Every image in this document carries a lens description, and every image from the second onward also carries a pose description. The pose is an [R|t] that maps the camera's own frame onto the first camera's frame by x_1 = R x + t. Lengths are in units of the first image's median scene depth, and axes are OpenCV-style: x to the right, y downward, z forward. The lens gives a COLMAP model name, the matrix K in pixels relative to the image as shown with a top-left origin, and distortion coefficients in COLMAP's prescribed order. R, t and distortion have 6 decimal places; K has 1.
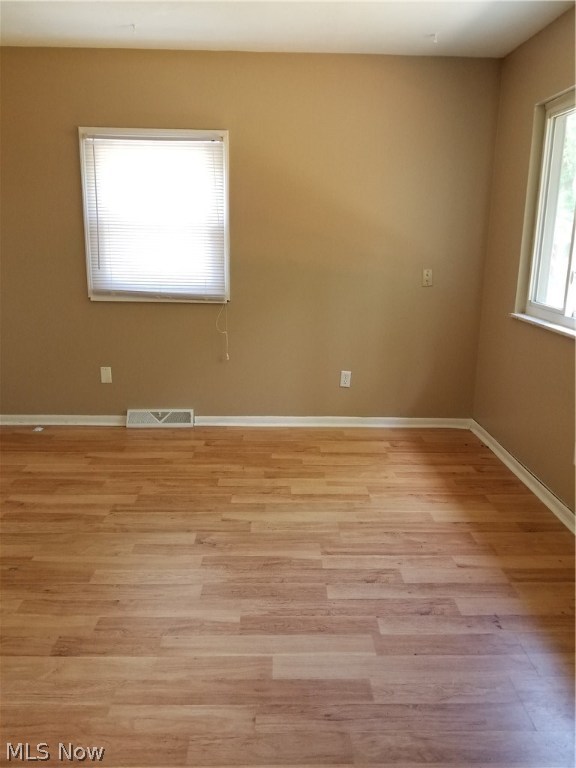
lens RADIAL K [[599.8, 0, 284.7], [0, 599.8, 368.0], [0, 0, 1]] dist [0.084242, -0.133563]
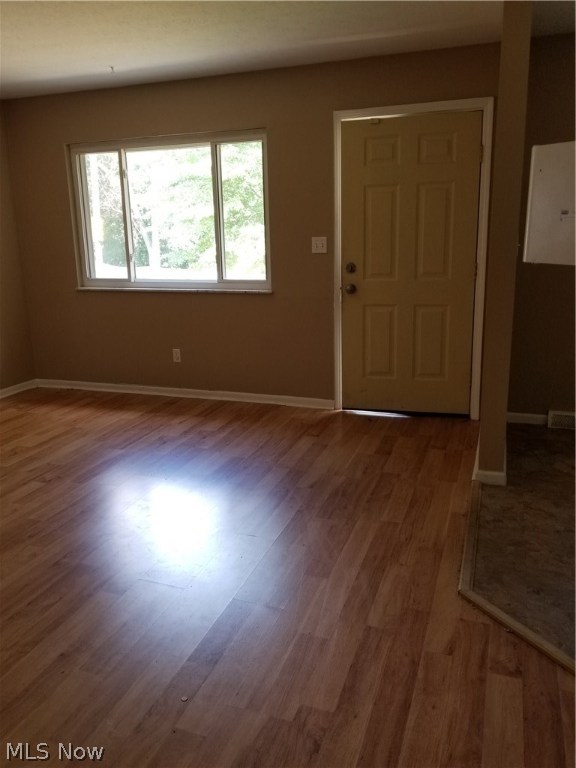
lens RADIAL K [[599.6, 0, 290.3], [0, 599.6, 365.1], [0, 0, 1]] dist [0.092692, -0.157809]
pose [[0.356276, -0.227700, 0.906212, -0.847442], [0.236671, 0.960217, 0.148222, -0.008277], [-0.903910, 0.161666, 0.395993, 0.009254]]
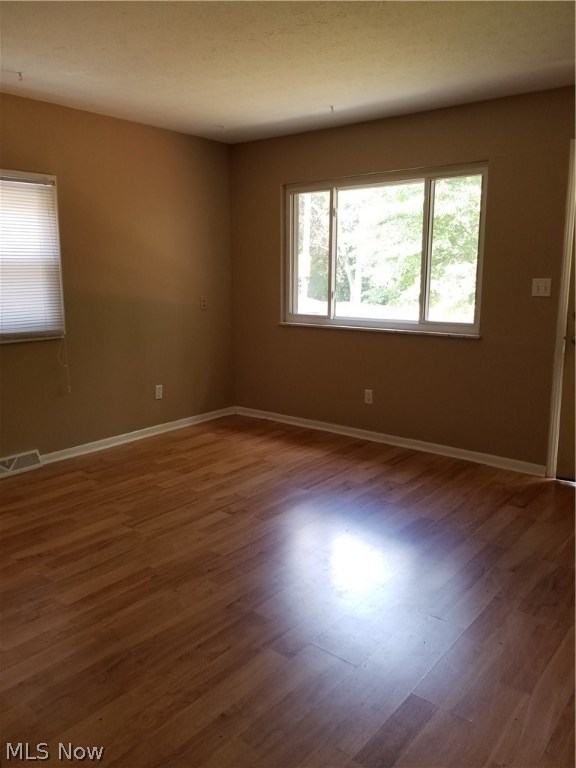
lens RADIAL K [[599.8, 0, 284.7], [0, 599.8, 368.0], [0, 0, 1]] dist [0.084242, -0.133563]
pose [[0.644283, -0.139488, 0.751959, -0.789208], [0.181696, 0.982993, 0.026667, -0.018406], [-0.742890, 0.119447, 0.658671, 0.046443]]
